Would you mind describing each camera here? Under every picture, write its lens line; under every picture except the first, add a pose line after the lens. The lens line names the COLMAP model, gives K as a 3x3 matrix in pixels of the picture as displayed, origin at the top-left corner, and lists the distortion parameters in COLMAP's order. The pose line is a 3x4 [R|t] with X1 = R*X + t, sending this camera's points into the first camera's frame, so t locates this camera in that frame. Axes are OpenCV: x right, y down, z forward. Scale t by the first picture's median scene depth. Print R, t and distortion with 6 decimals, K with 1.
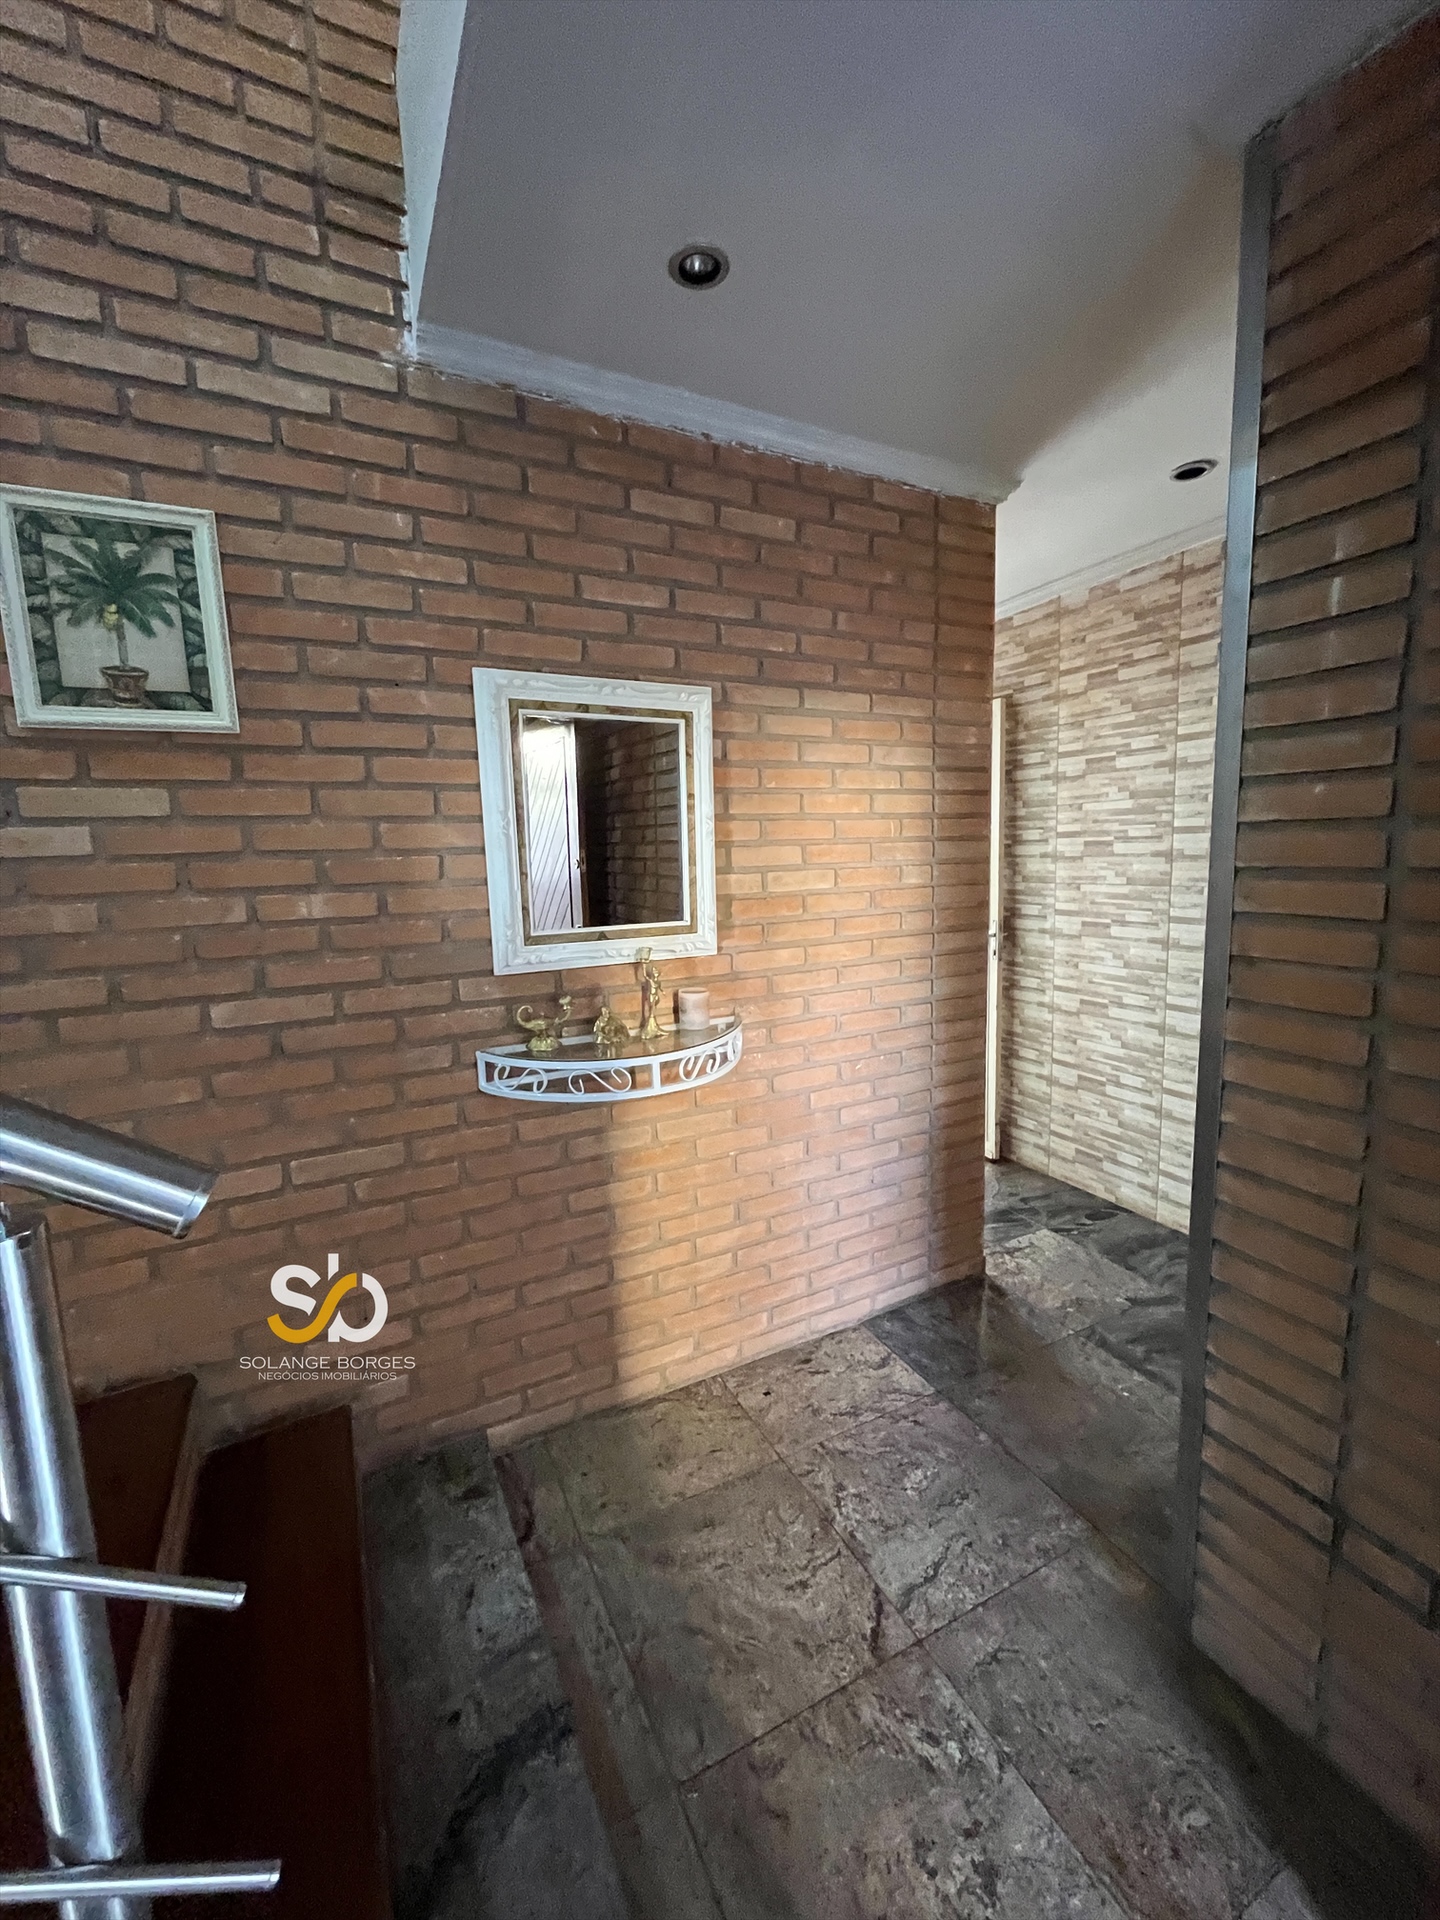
lens RADIAL K [[782.5, 0, 722.0], [0, 782.5, 952.7], [0, 0, 1]] dist [-0.006770, 0.000927]
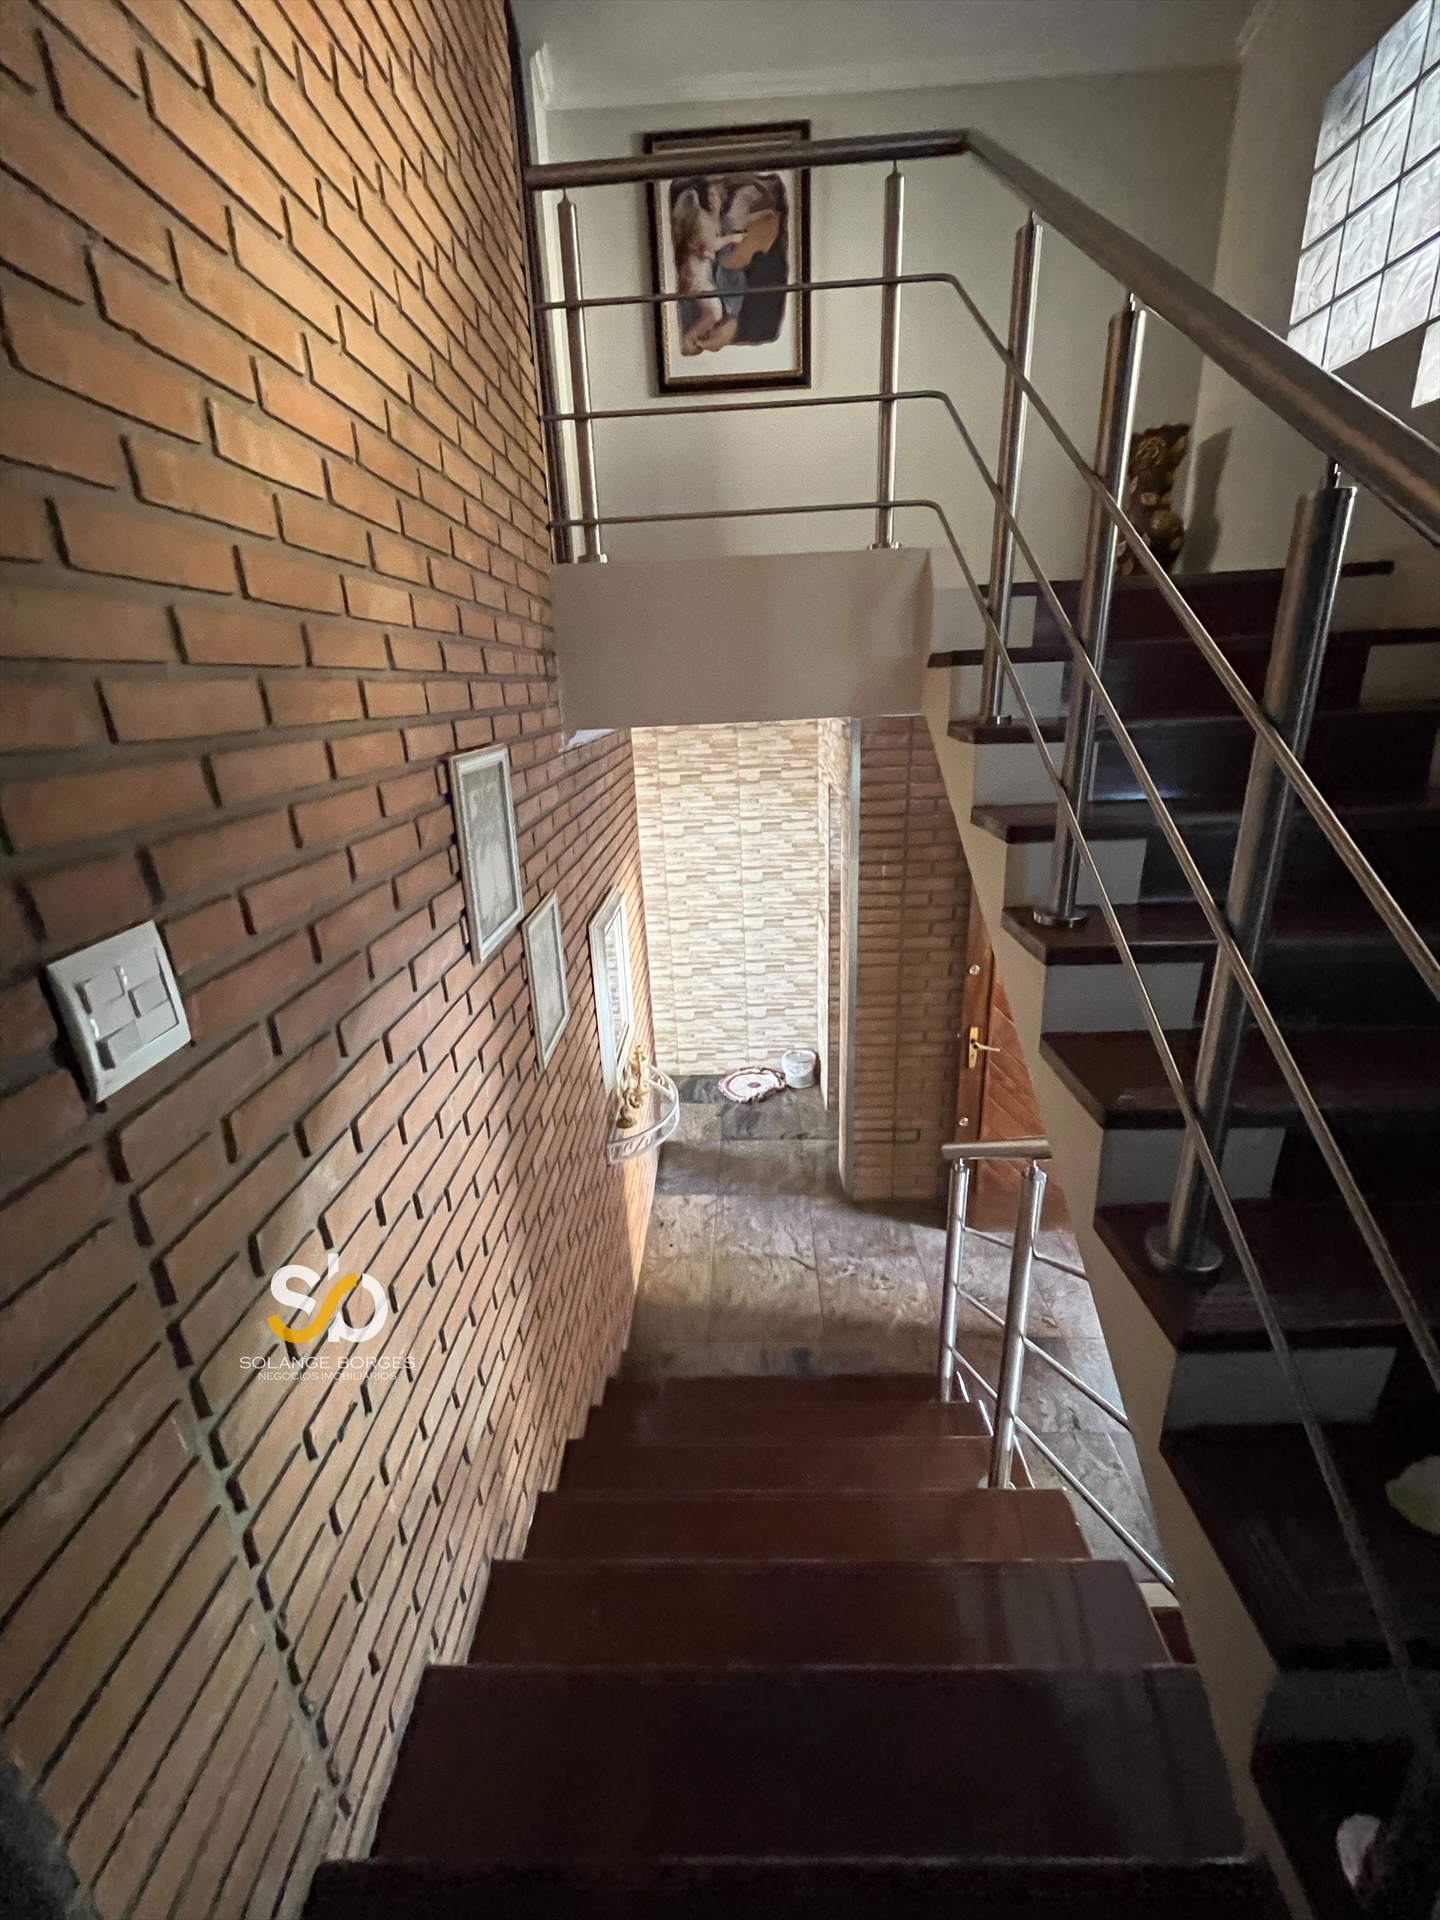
lens RADIAL K [[782.5, 0, 712.3], [0, 782.5, 963.0], [0, 0, 1]] dist [-0.006770, 0.000927]
pose [[0.489776, -0.297706, 0.819445, -1.234284], [0.149191, 0.954649, 0.257656, -0.546671], [-0.858989, -0.003939, 0.511979, -0.027711]]
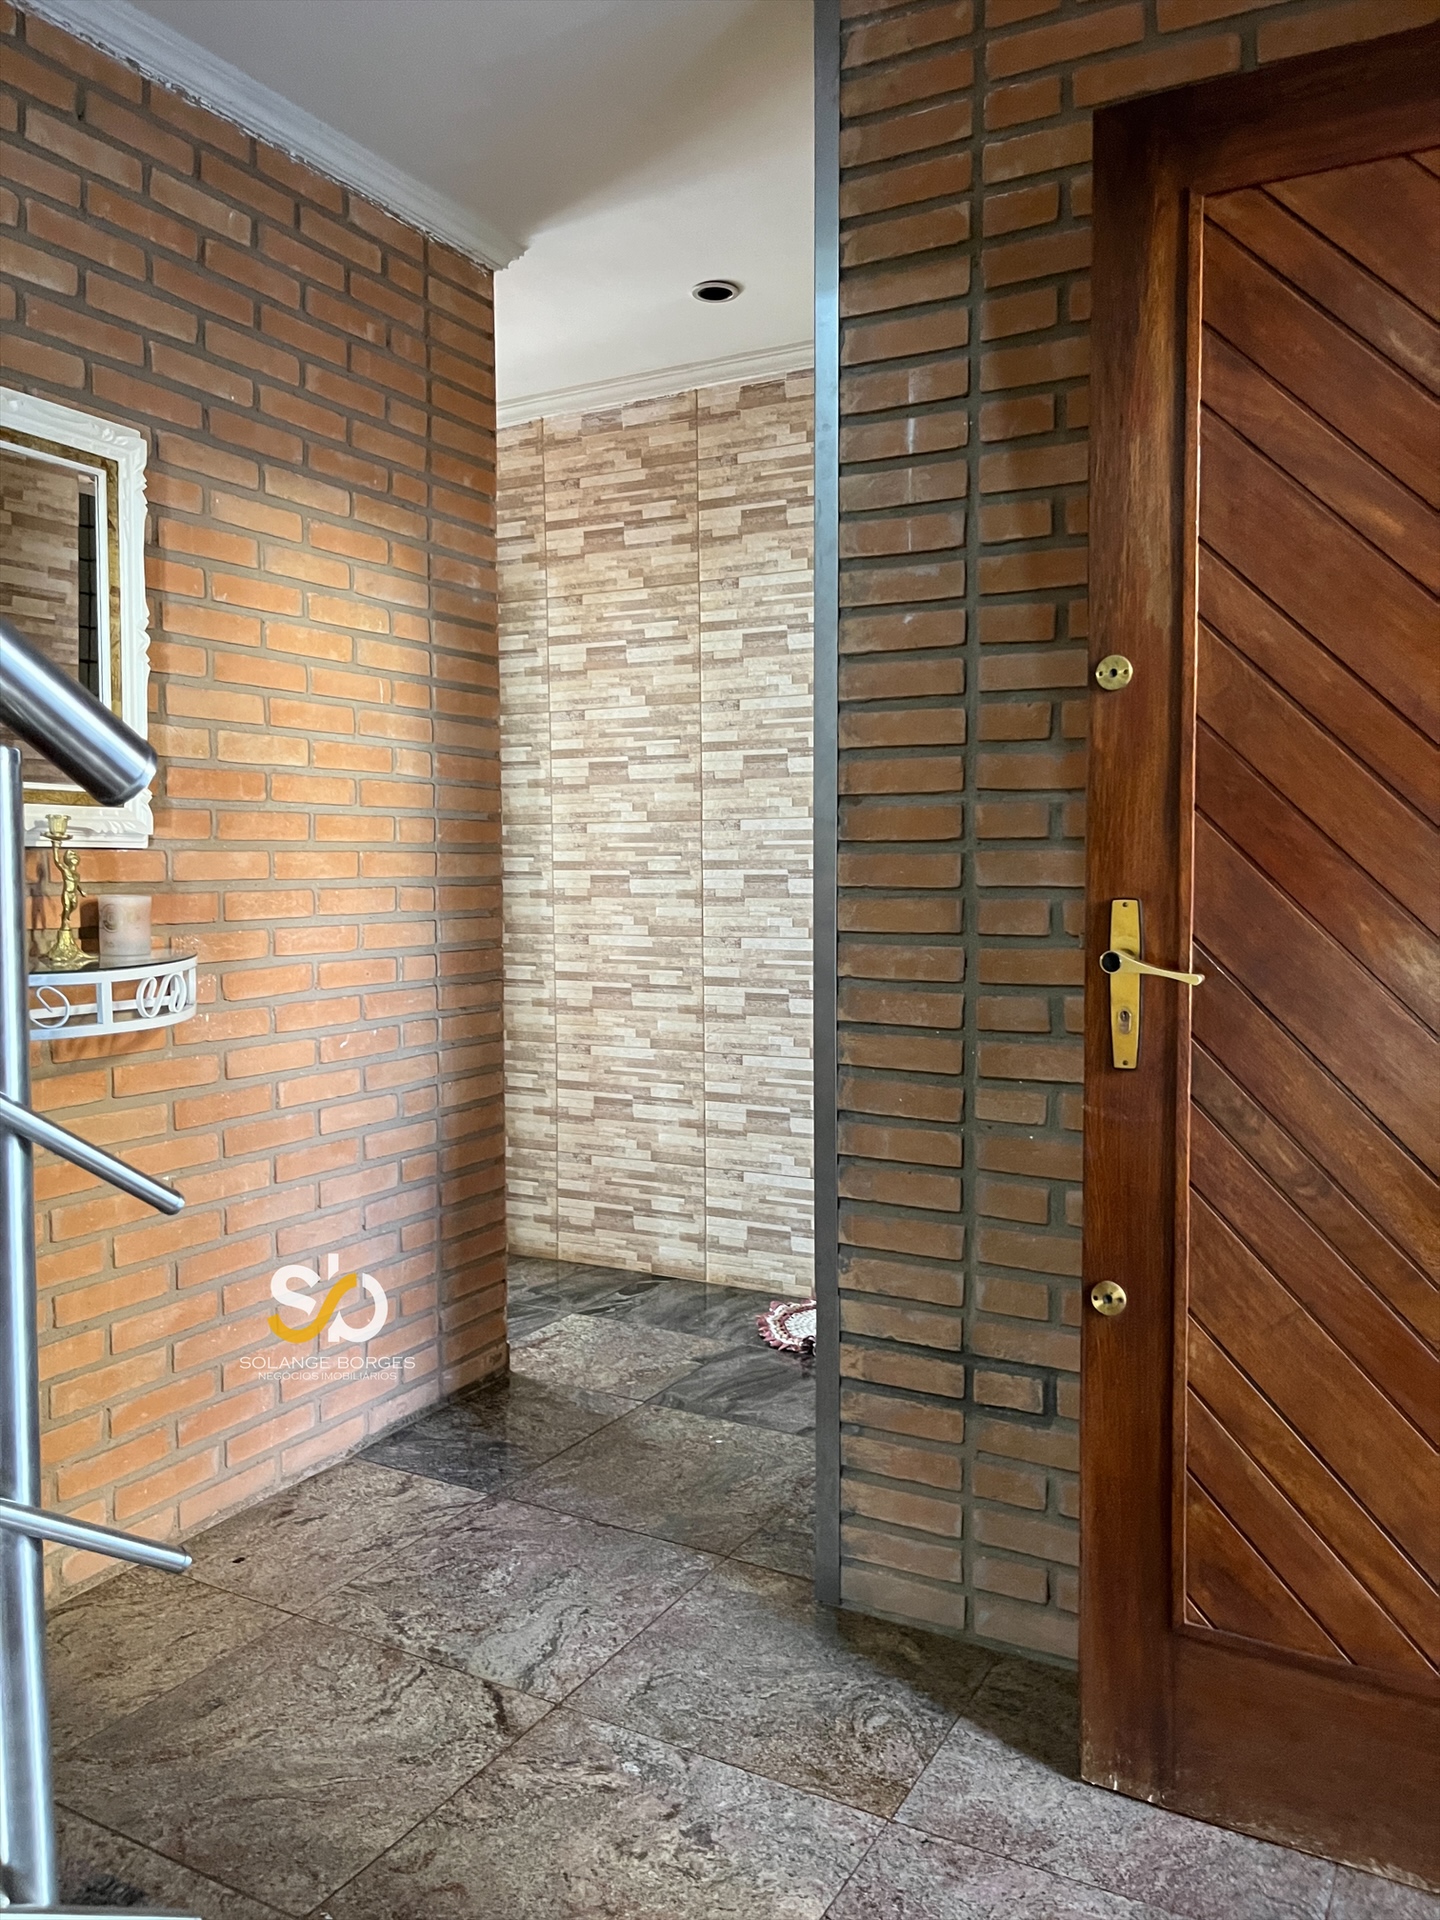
lens RADIAL K [[1452.8, 0, 719.4], [0, 1452.8, 948.0], [0, 0, 1]] dist [0.046951, -0.081137]
pose [[0.825497, -0.008504, 0.564342, -0.283726], [0.055783, 0.996220, -0.066585, 0.181800], [-0.561643, 0.086447, 0.822851, -0.216003]]
